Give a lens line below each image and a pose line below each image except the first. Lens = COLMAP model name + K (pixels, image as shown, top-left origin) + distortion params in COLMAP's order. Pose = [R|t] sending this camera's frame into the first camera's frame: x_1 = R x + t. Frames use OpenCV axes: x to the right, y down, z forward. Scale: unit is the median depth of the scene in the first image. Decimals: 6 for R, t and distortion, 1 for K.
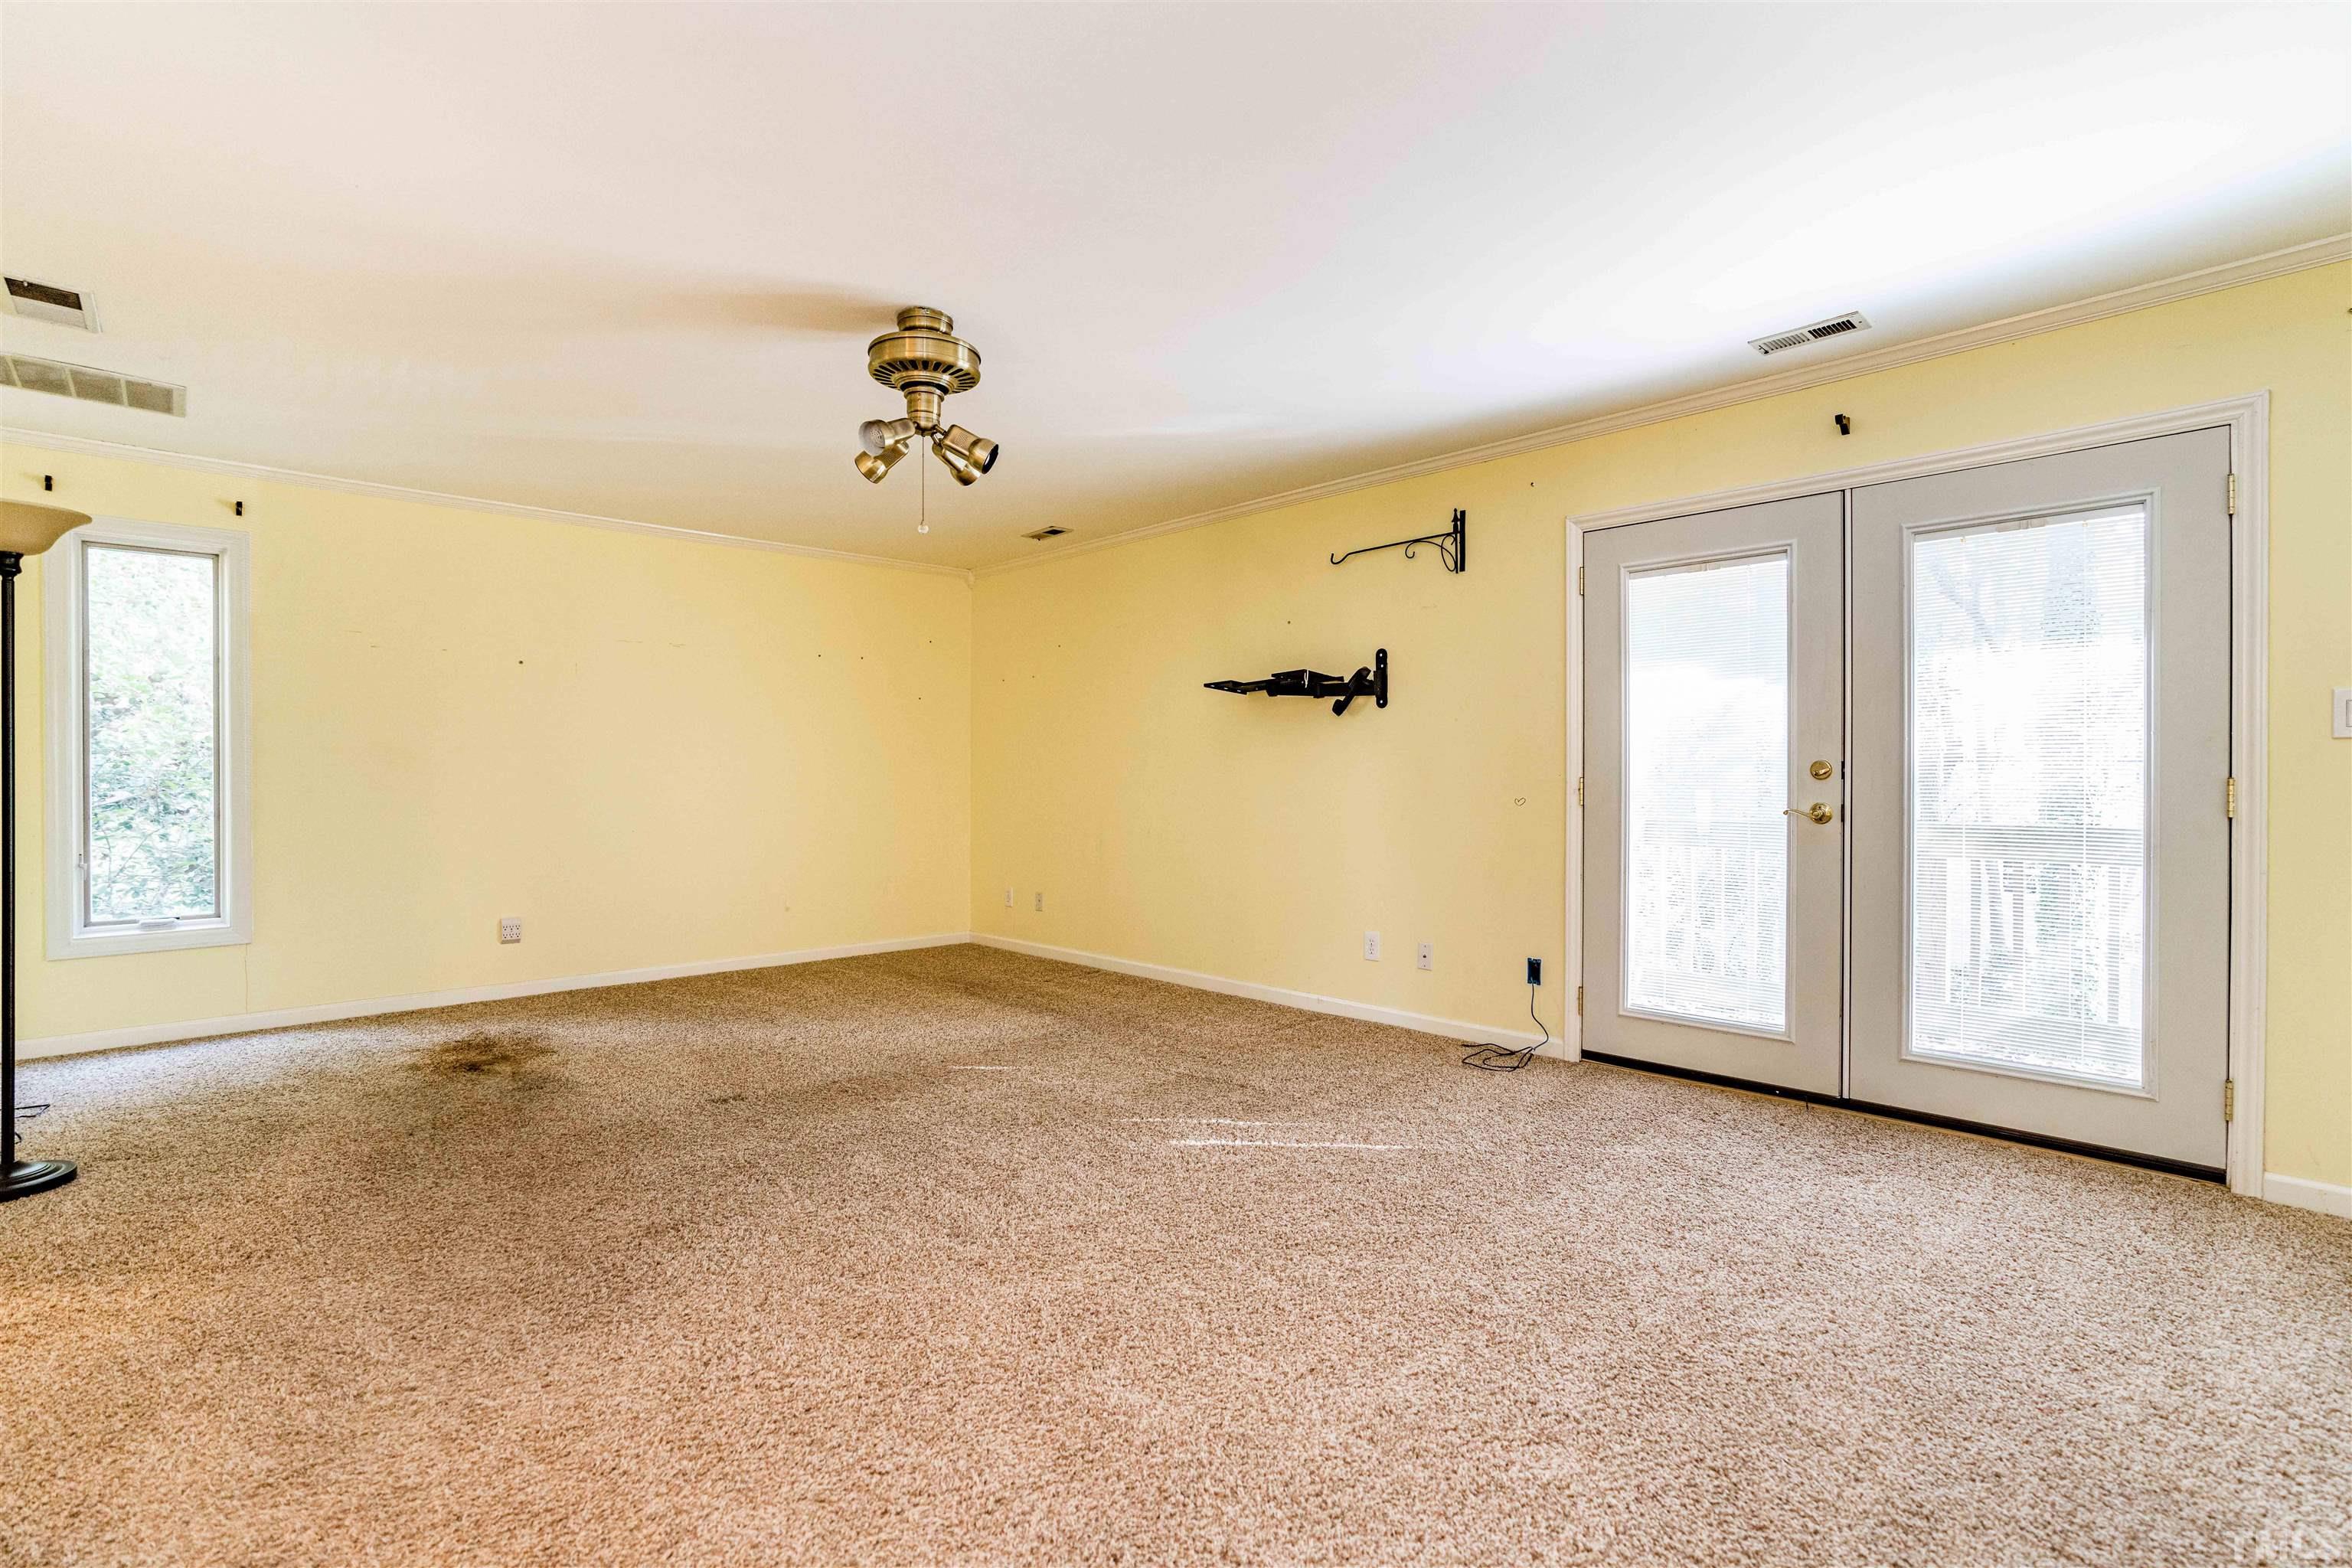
lens RADIAL K [[1075.7, 0, 1171.9], [0, 1075.7, 780.1], [0, 0, 1]] dist [-0.025816, 0.004399]
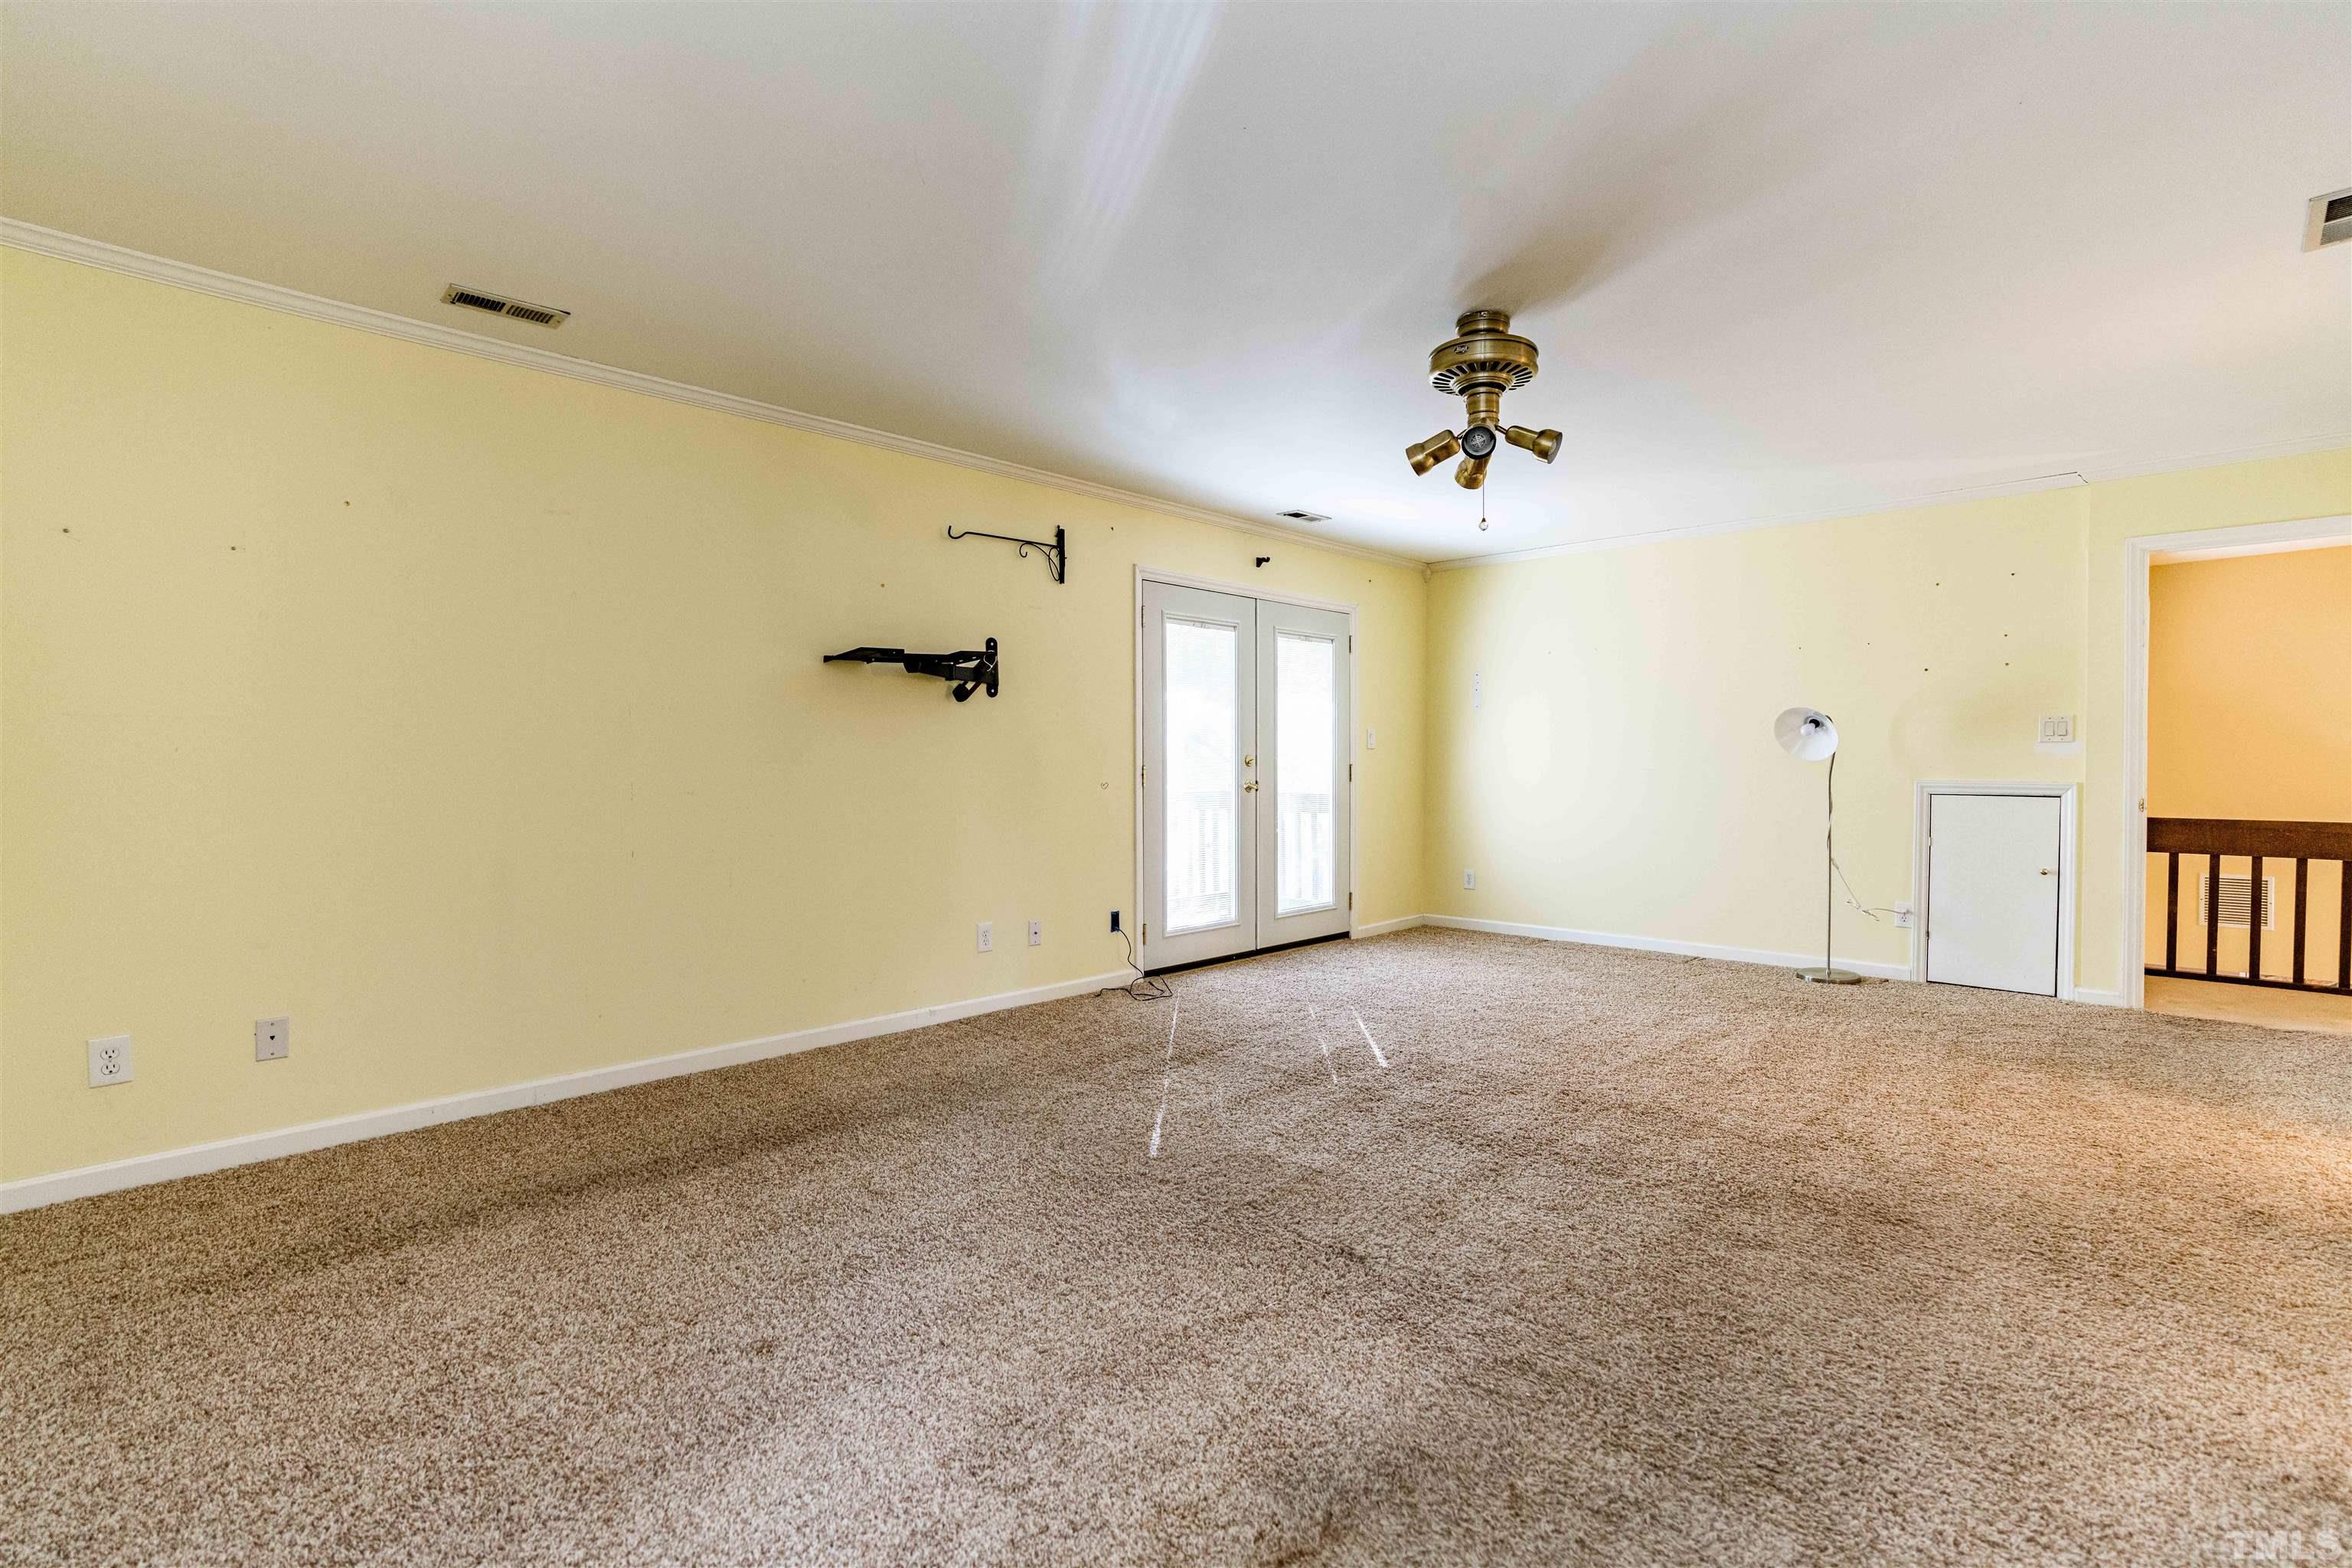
lens RADIAL K [[1075.7, 0, 1179.1], [0, 1075.7, 775.2], [0, 0, 1]] dist [-0.025816, 0.004399]
pose [[-0.040724, -0.014668, 0.999063, -0.568981], [0.004283, 0.999880, 0.014855, -0.006204], [-0.999161, 0.004884, -0.040657, 0.609252]]
